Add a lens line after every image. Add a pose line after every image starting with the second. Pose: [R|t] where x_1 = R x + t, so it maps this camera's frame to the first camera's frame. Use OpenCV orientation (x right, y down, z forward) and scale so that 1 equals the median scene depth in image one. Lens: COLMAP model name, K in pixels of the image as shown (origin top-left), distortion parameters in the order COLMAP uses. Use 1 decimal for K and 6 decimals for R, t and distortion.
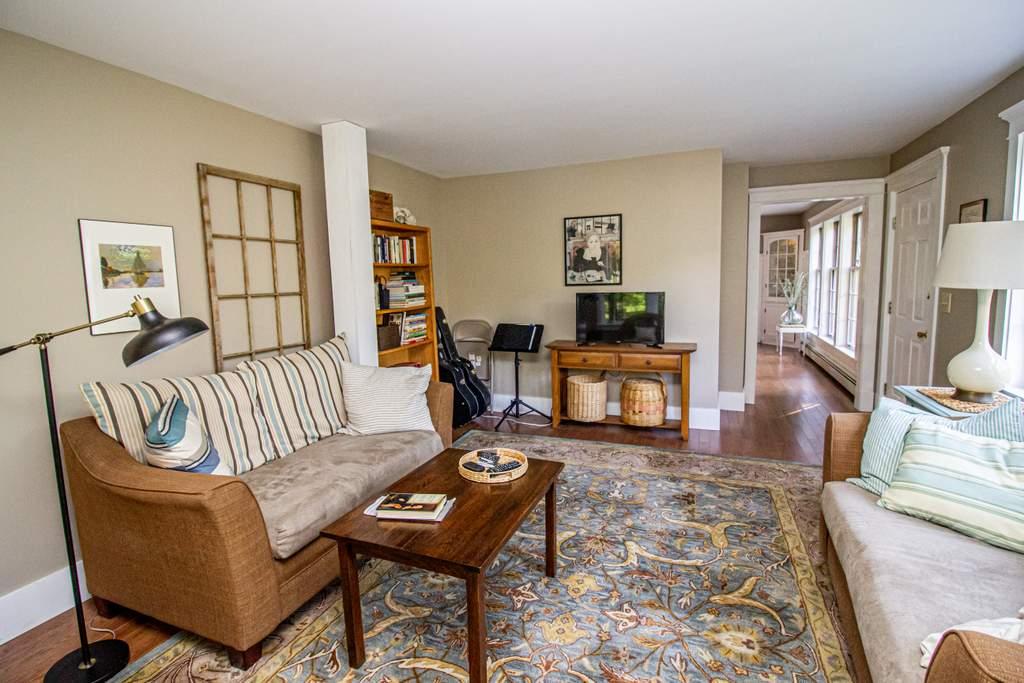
lens RADIAL K [[486.7, 0, 510.6], [0, 486.7, 330.3], [0, 0, 1]] dist [-0.010859, -0.000291]
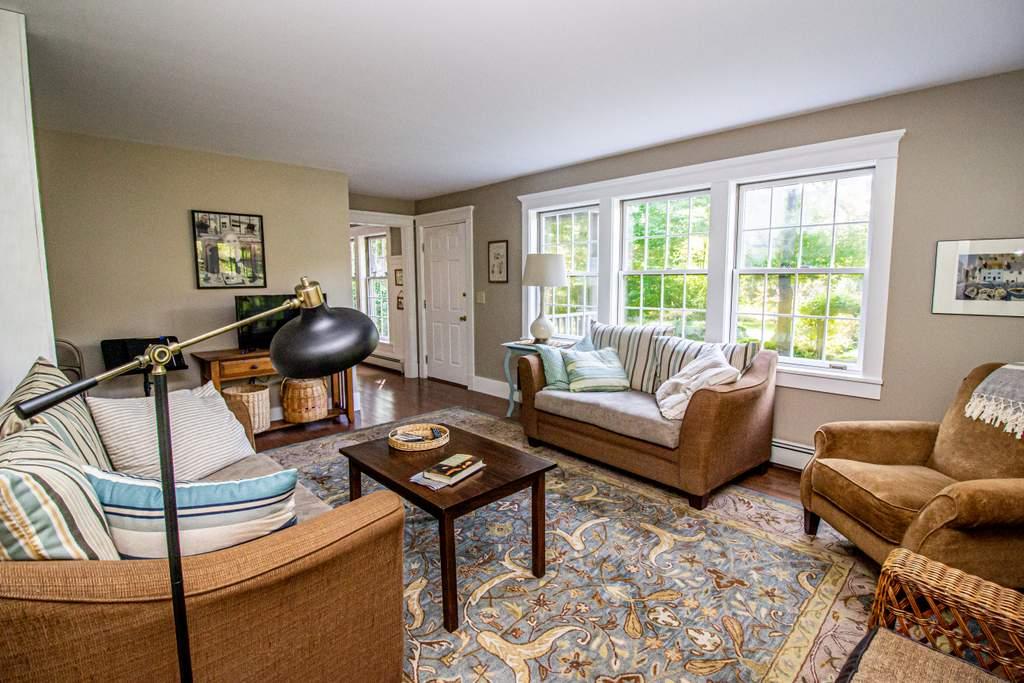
lens RADIAL K [[486.7, 0, 510.6], [0, 486.7, 330.3], [0, 0, 1]] dist [-0.010859, -0.000291]
pose [[0.401169, -0.072128, 0.913160, -0.481891], [0.094736, 0.994816, 0.036958, 0.002768], [-0.911092, 0.071683, 0.405922, 0.159947]]
